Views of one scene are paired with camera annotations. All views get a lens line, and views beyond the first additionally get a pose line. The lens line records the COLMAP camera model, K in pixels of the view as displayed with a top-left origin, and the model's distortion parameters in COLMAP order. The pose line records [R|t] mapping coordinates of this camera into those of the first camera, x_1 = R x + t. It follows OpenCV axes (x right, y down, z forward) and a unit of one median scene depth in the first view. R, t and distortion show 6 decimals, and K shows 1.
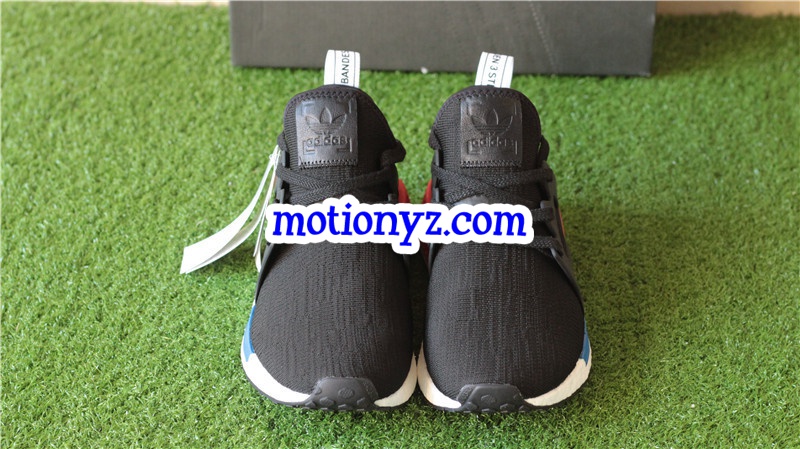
lens RADIAL K [[1969.6, 0, 397.5], [0, 1969.6, 218.2], [0, 0, 1]] dist [-0.115393, 0.000000]
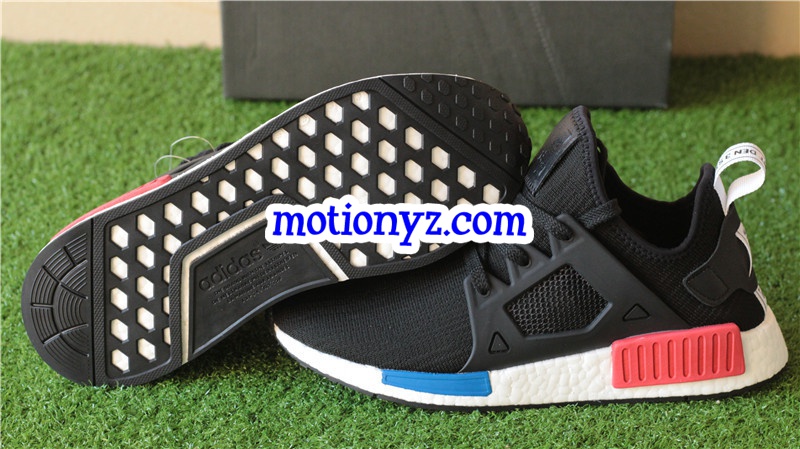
lens RADIAL K [[1969.6, 0, 398.5], [0, 1969.6, 229.1], [0, 0, 1]] dist [-0.115393, 0.000000]
pose [[0.999943, -0.000126, -0.010675, 0.010411], [-0.001028, 0.994147, -0.108033, 0.092952], [0.010626, 0.108038, 0.994090, 0.072736]]
